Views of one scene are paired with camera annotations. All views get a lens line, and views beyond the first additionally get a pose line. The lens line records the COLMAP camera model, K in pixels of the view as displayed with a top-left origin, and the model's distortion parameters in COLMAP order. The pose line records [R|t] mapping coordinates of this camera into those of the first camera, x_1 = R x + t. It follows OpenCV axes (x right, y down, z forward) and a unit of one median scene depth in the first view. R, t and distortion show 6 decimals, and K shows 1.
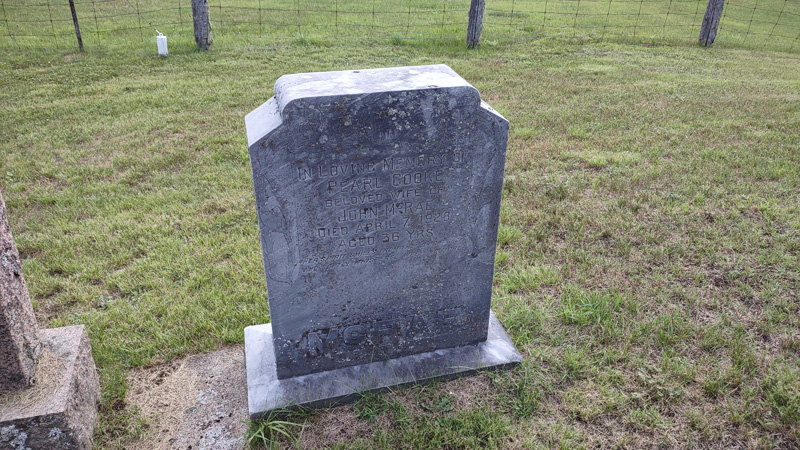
lens RADIAL K [[1124.5, 0, 402.7], [0, 1124.5, 262.0], [0, 0, 1]] dist [0.192302, -1.327236]
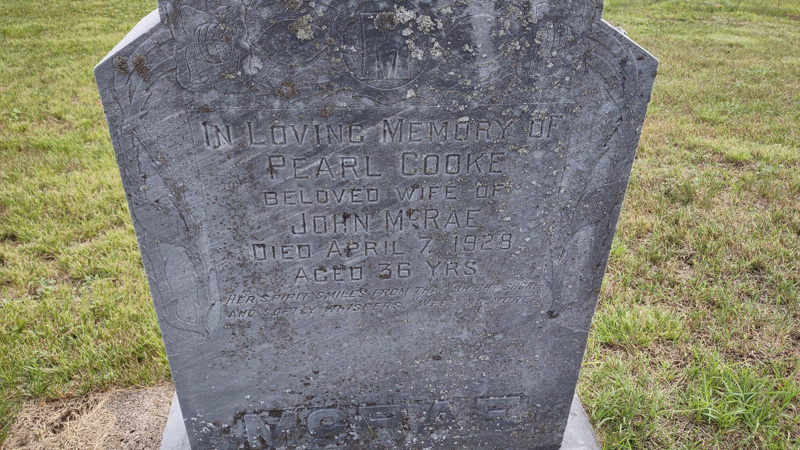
lens RADIAL K [[667.4, 0, 400.0], [0, 667.4, 225.0], [0, 0, 1]] dist [0.098533, -0.246345]
pose [[0.982069, 0.102664, -0.158113, 0.038068], [-0.095078, 0.993958, 0.054839, -0.058791], [0.162787, -0.038823, 0.985897, 0.671696]]
